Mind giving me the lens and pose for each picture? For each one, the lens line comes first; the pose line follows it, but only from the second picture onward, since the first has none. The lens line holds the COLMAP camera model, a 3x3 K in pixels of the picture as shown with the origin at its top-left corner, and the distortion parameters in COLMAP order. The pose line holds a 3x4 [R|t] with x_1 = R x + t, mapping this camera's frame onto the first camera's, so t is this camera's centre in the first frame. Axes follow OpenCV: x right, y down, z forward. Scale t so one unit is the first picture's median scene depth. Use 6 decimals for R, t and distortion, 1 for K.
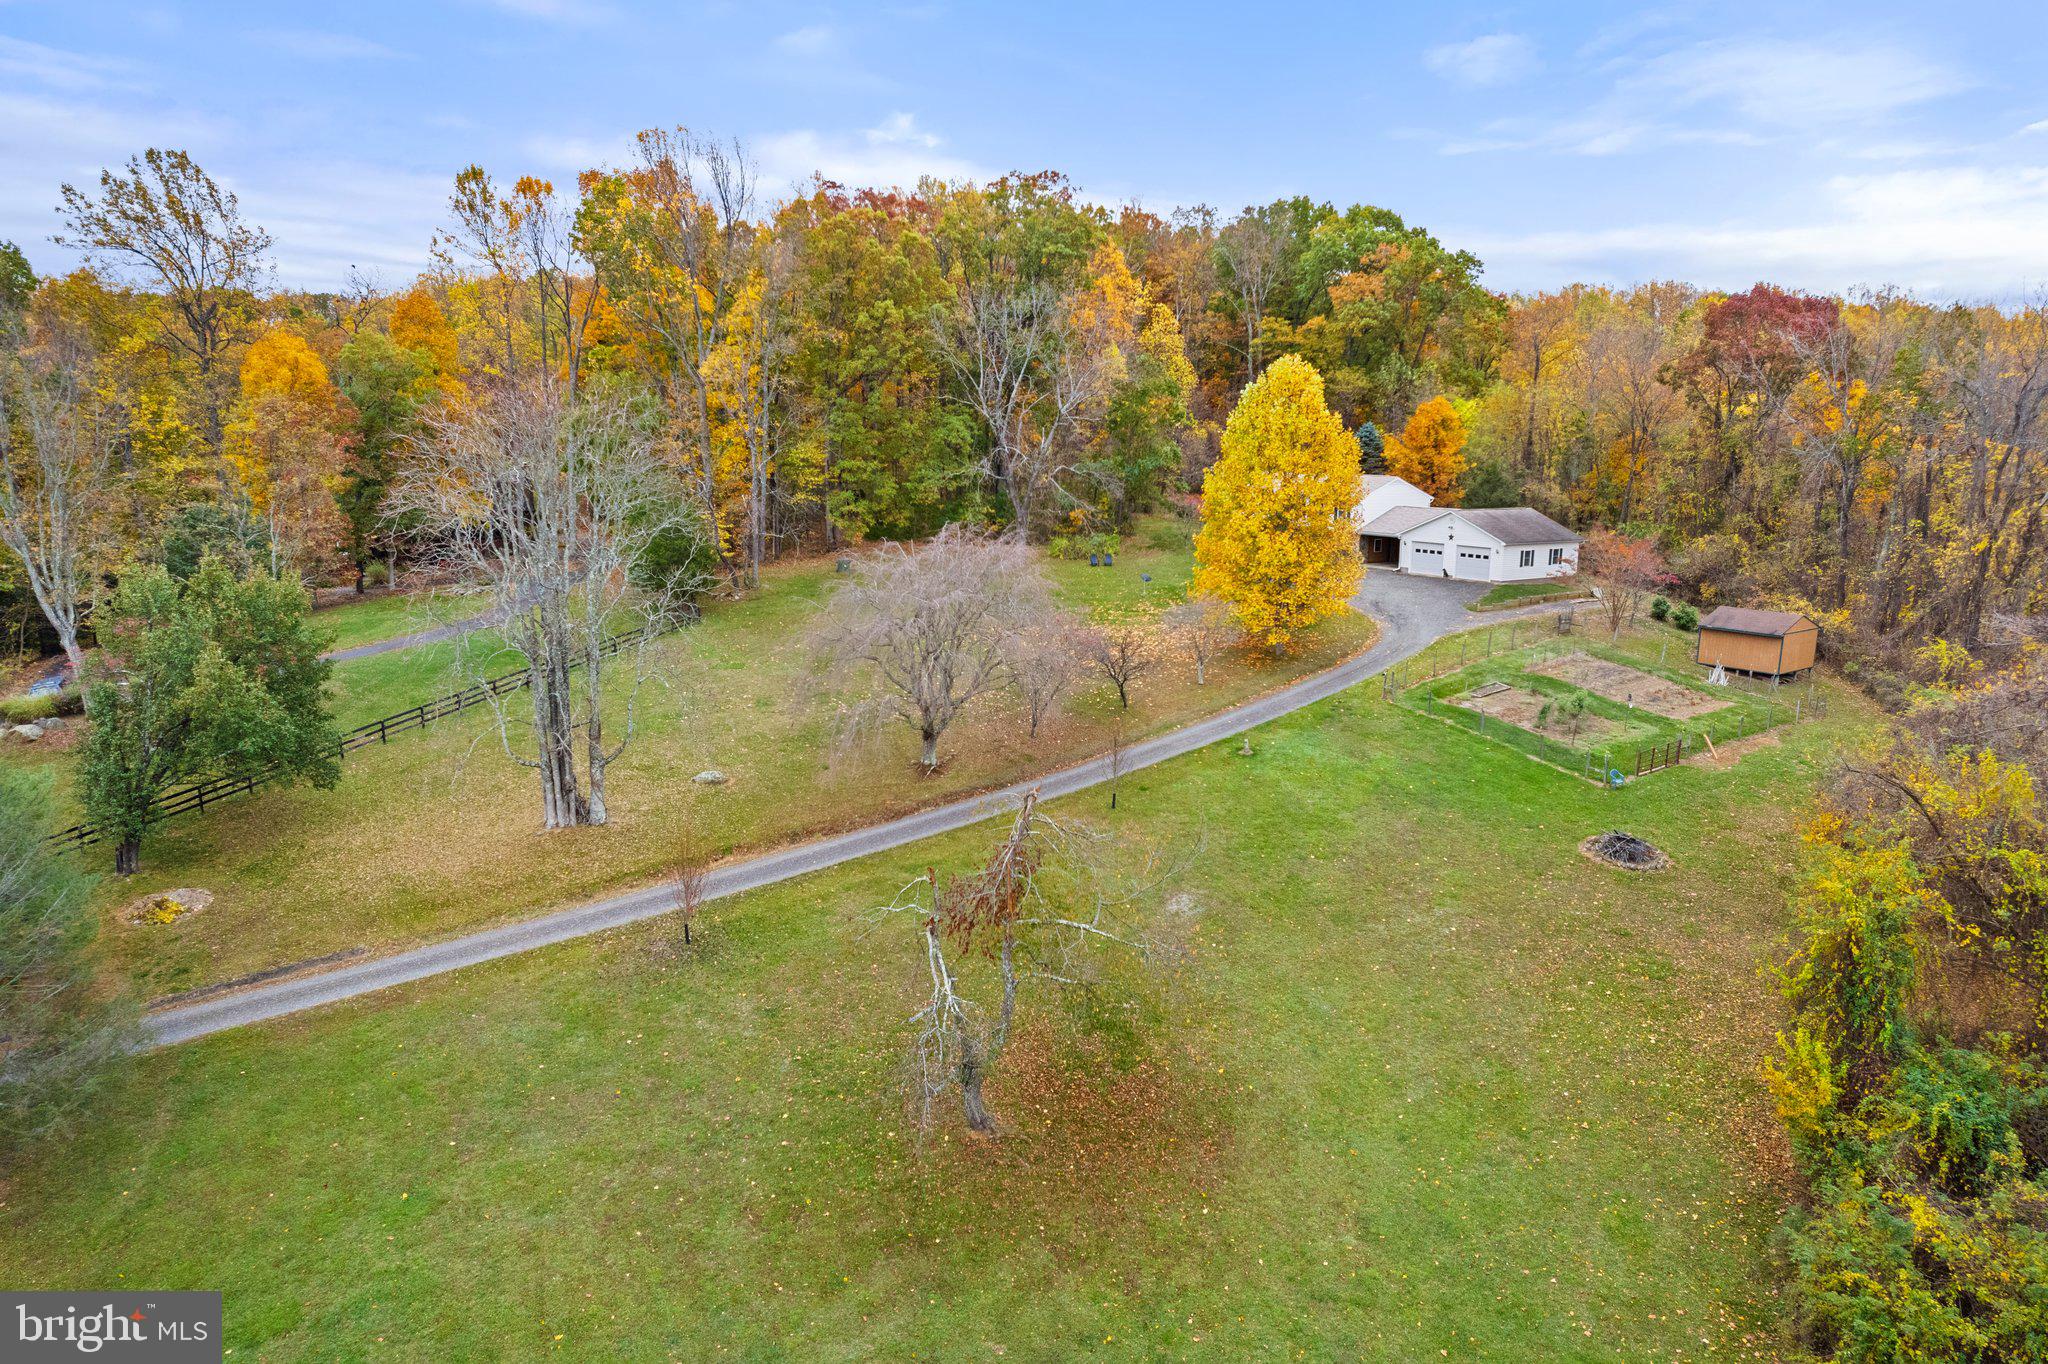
lens RADIAL K [[1306.0, 0, 1032.3], [0, 1306.0, 684.1], [0, 0, 1]] dist [-0.076685, 0.065567]
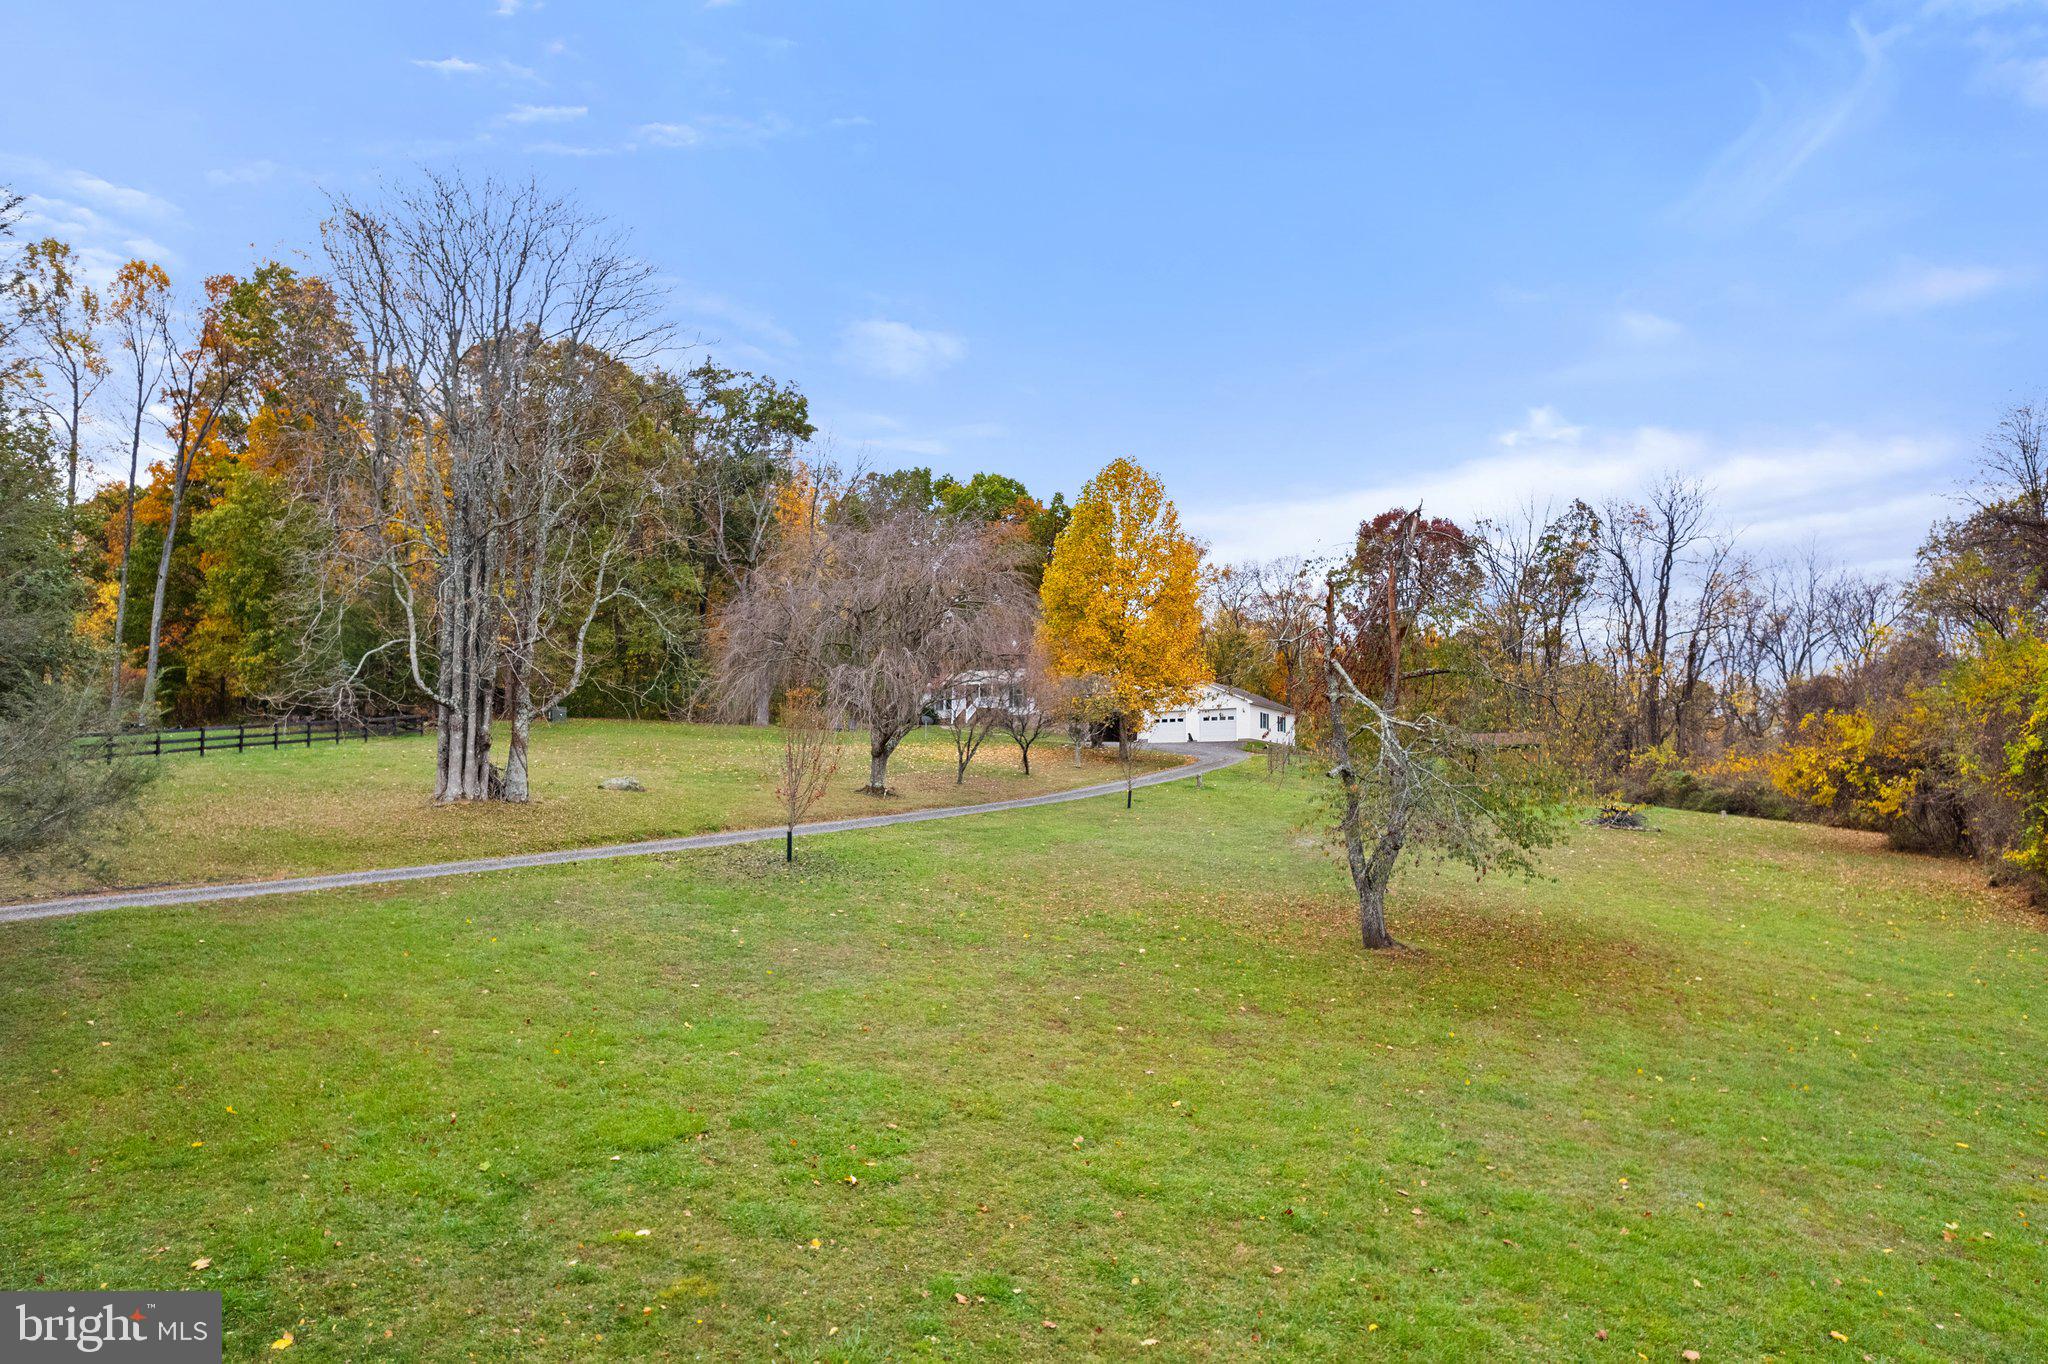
lens RADIAL K [[1303.5, 0, 1031.4], [0, 1303.5, 702.2], [0, 0, 1]] dist [-0.022973, -0.001261]
pose [[0.920905, 0.031963, 0.388474, -0.223376], [0.075355, 0.963232, -0.257886, 0.163418], [-0.382433, 0.266762, 0.884637, 0.159191]]
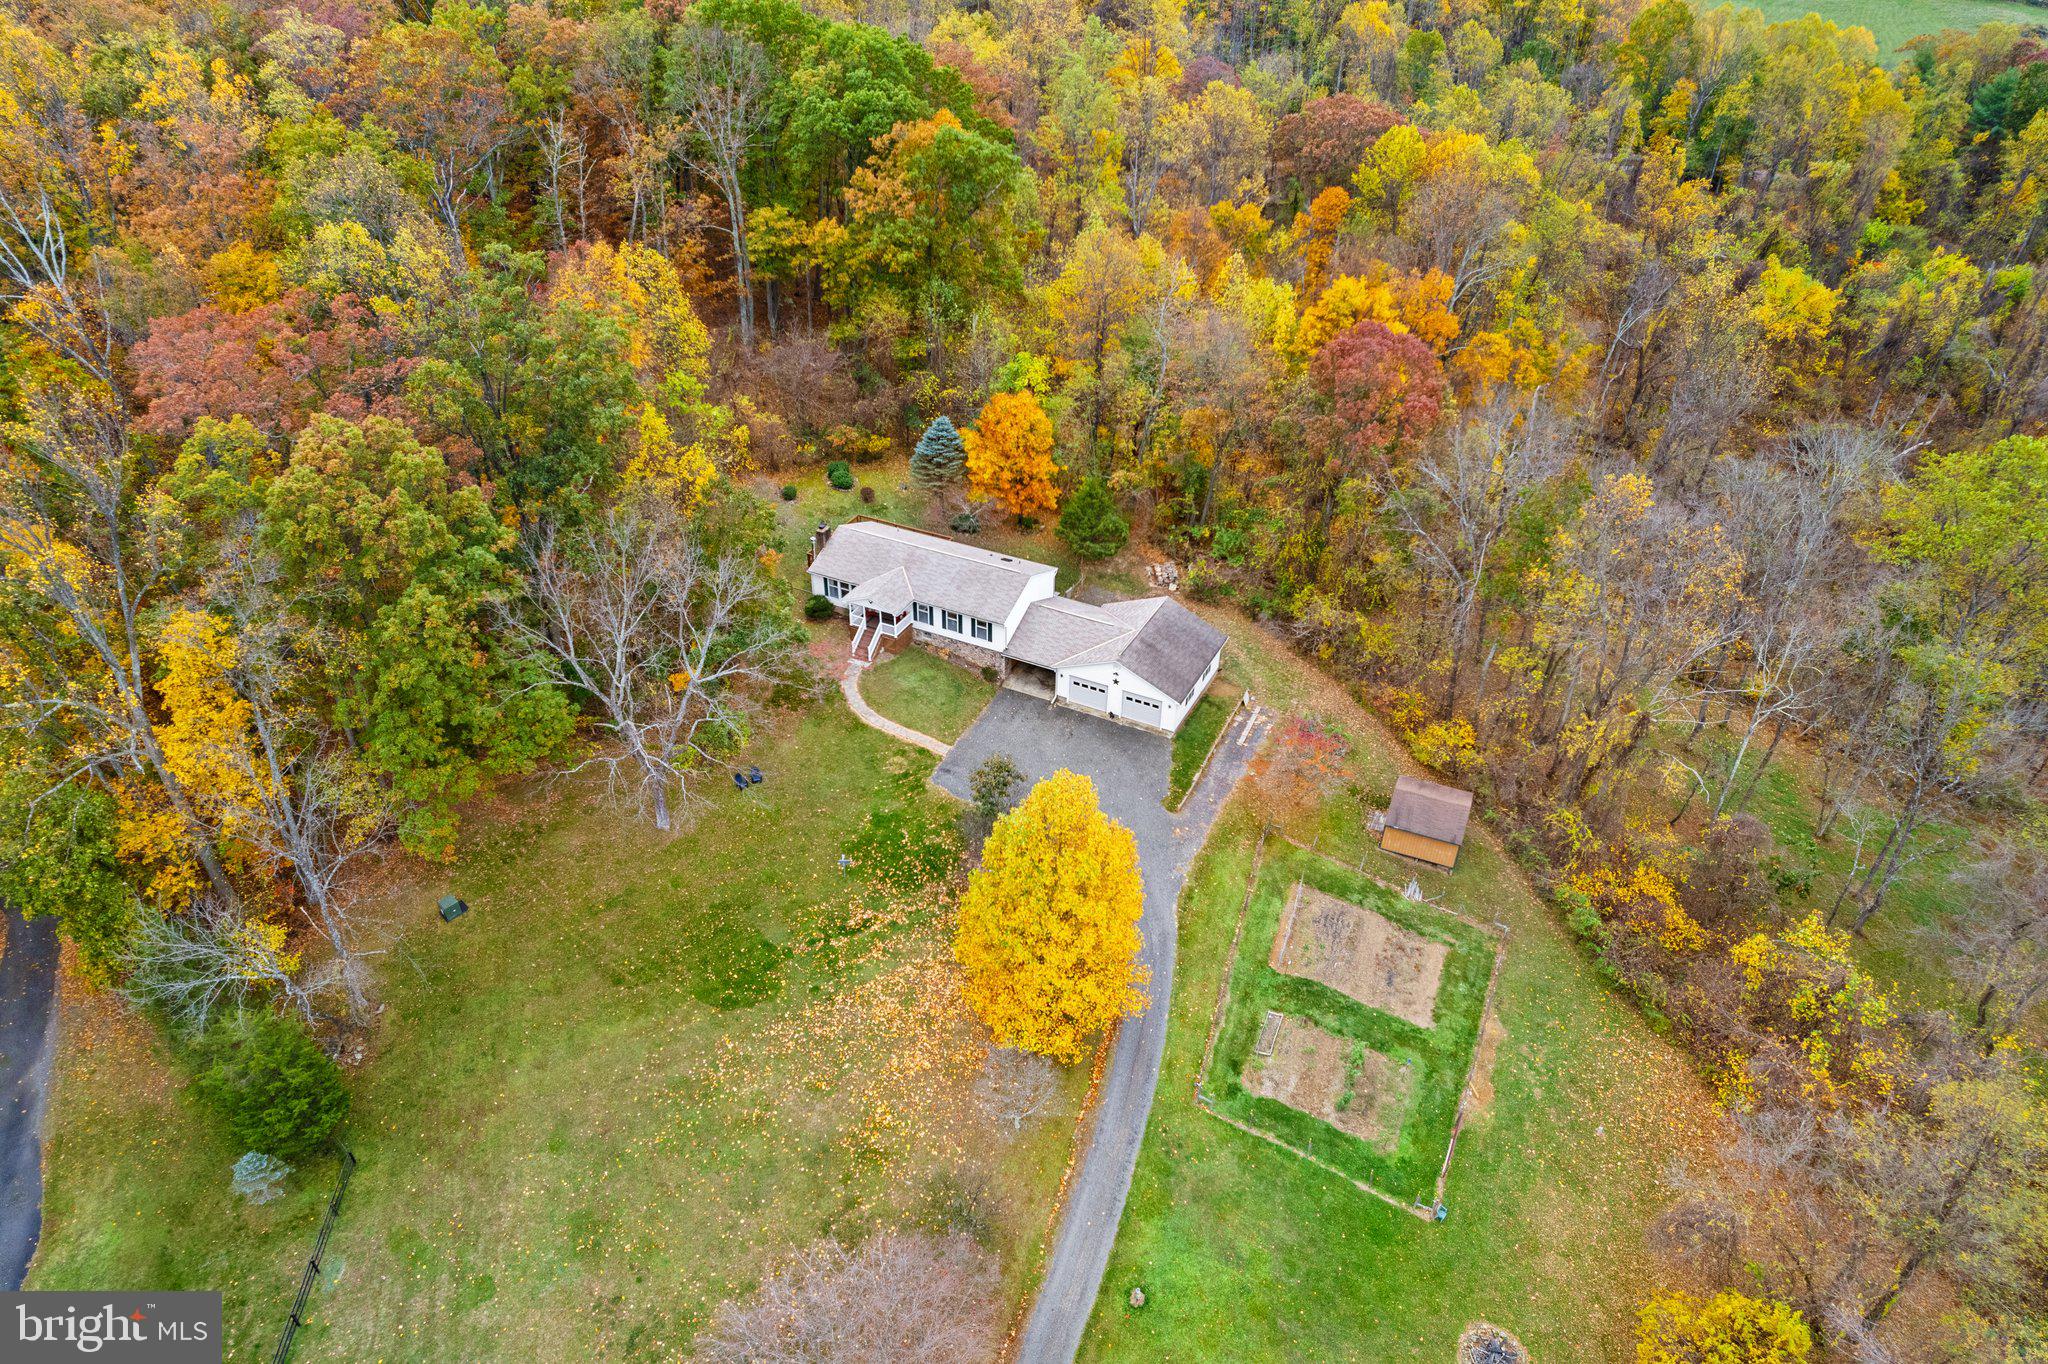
lens RADIAL K [[1306.0, 0, 1032.3], [0, 1306.0, 684.1], [0, 0, 1]] dist [-0.076685, 0.065567]
pose [[0.872123, -0.279168, 0.401829, -0.133811], [0.085341, 0.895457, 0.436890, -0.617867], [-0.481787, -0.346729, 0.804773, 0.297243]]
